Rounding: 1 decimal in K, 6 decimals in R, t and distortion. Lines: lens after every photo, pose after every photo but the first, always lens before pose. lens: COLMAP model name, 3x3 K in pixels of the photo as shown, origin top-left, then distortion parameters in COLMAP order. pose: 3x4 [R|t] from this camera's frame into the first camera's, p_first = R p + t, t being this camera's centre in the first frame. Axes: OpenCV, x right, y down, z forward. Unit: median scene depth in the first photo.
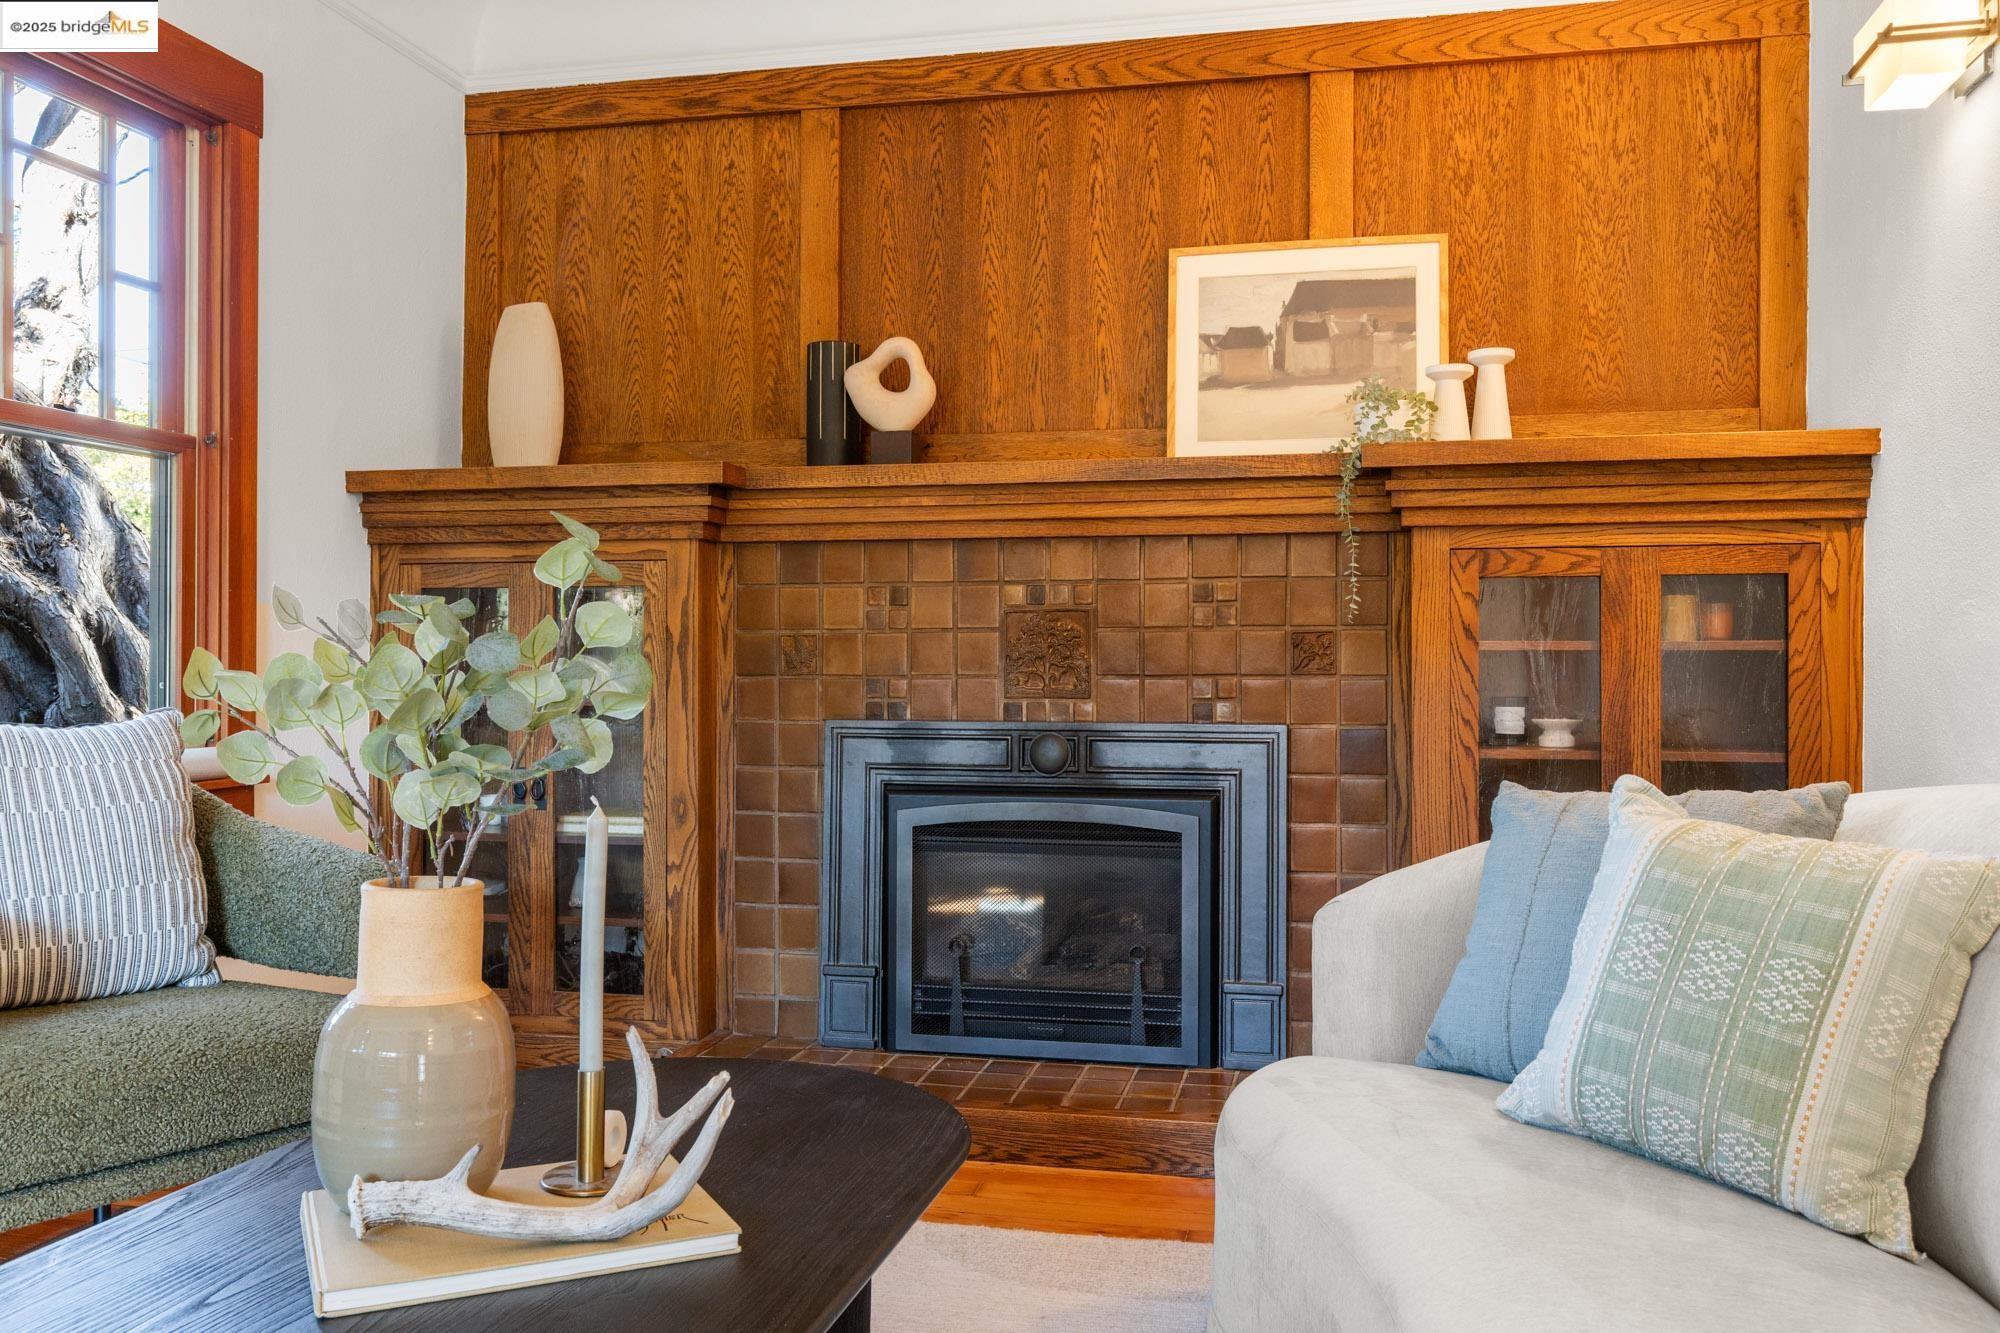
lens RADIAL K [[1589.5, 0, 1009.4], [0, 1589.5, 657.1], [0, 0, 1]] dist [-0.001779, 0.012969]
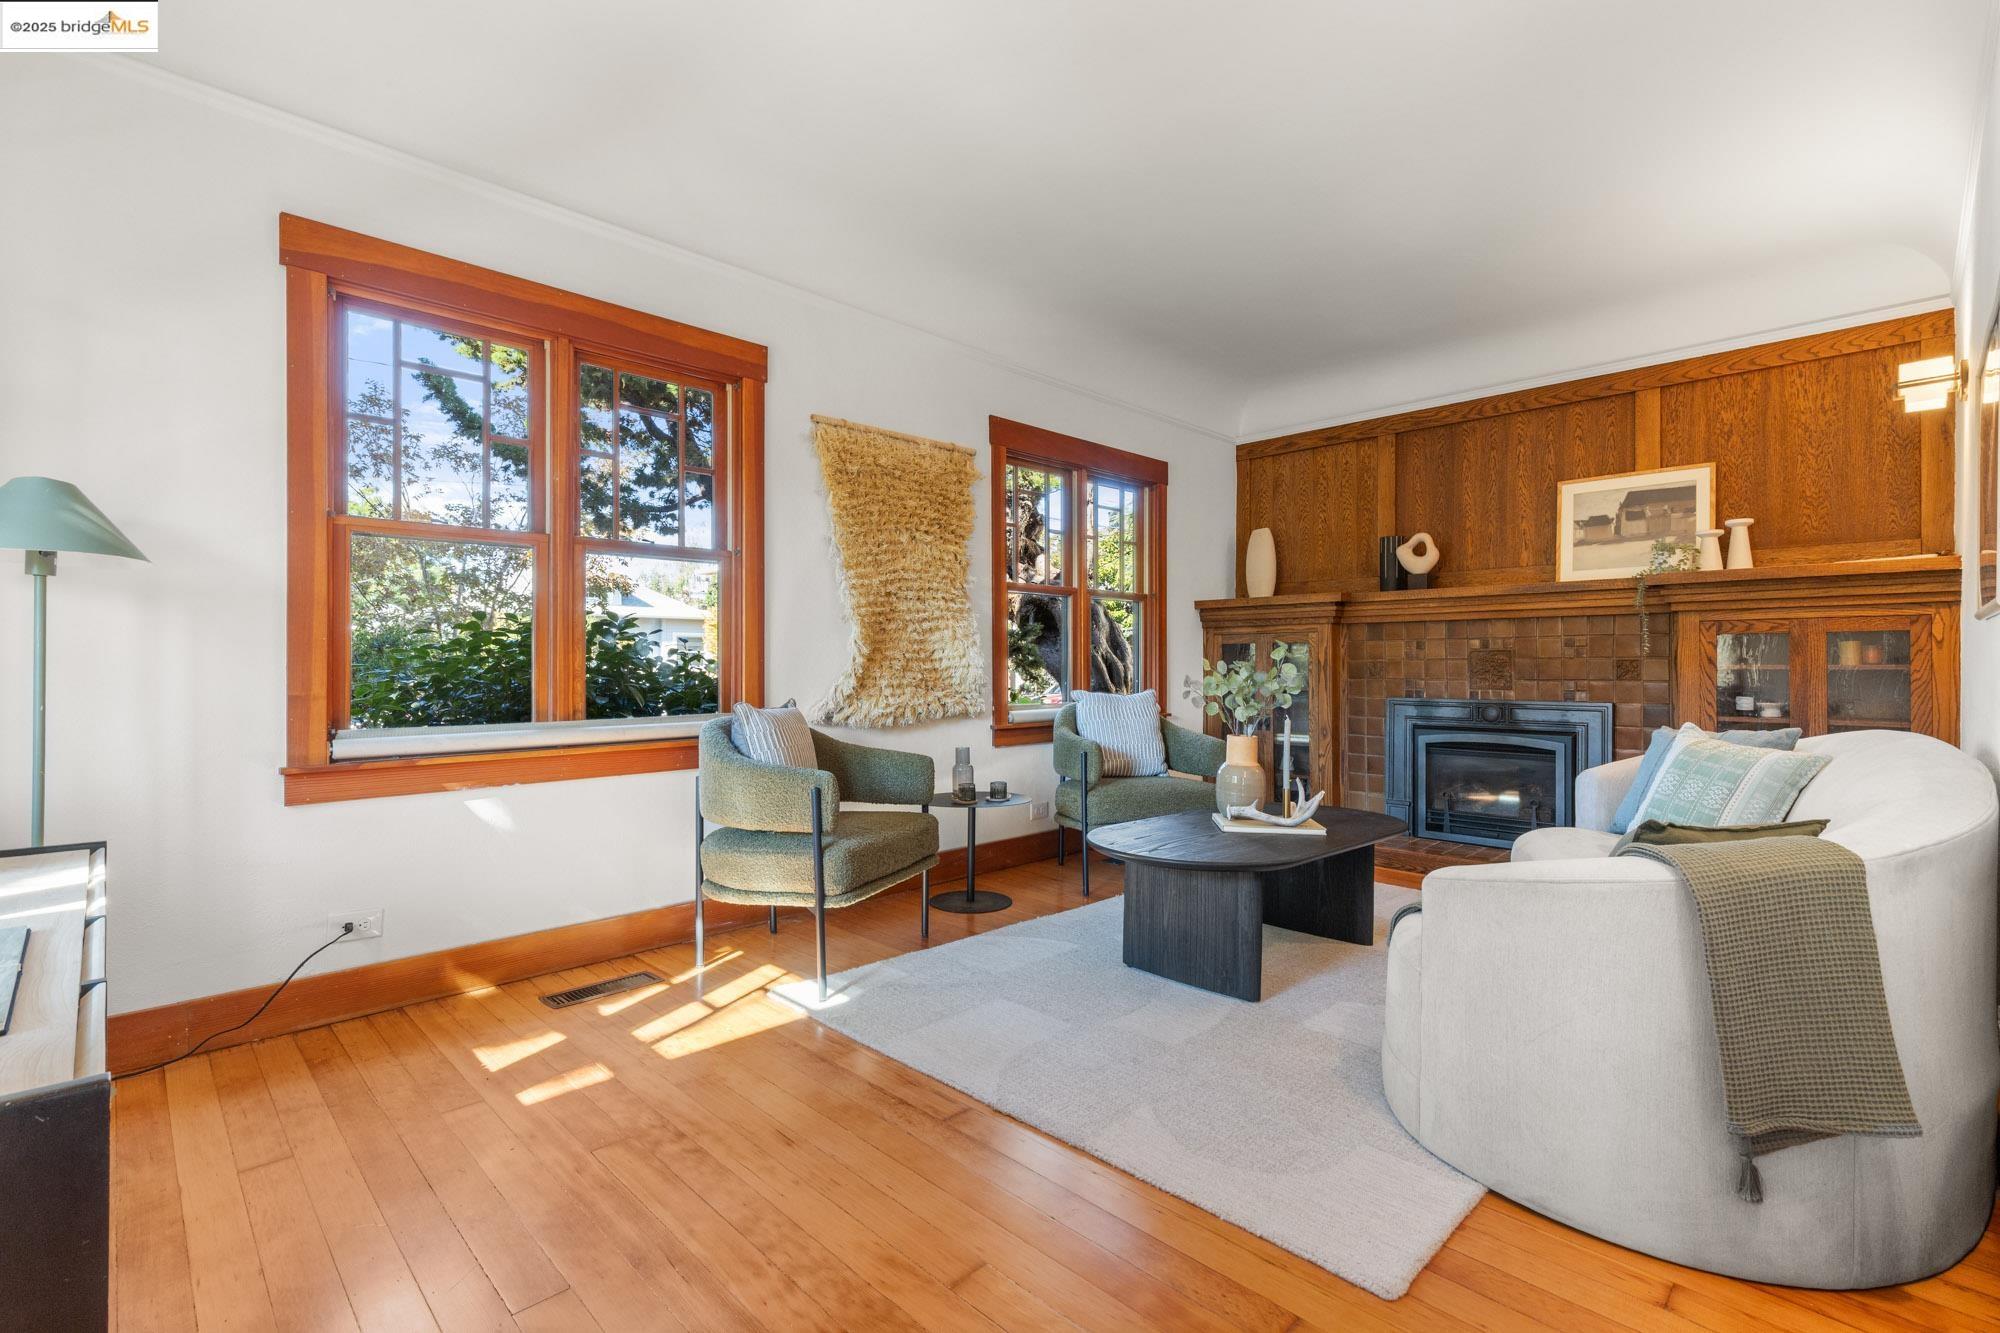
lens RADIAL K [[904.7, 0, 1011.5], [0, 904.7, 658.1], [0, 0, 1]] dist [0.004726, -0.001114]
pose [[0.849407, -0.005407, -0.527711, 0.123764], [0.003587, 0.999984, -0.004471, -0.015342], [0.527727, 0.001905, 0.849412, -0.455402]]
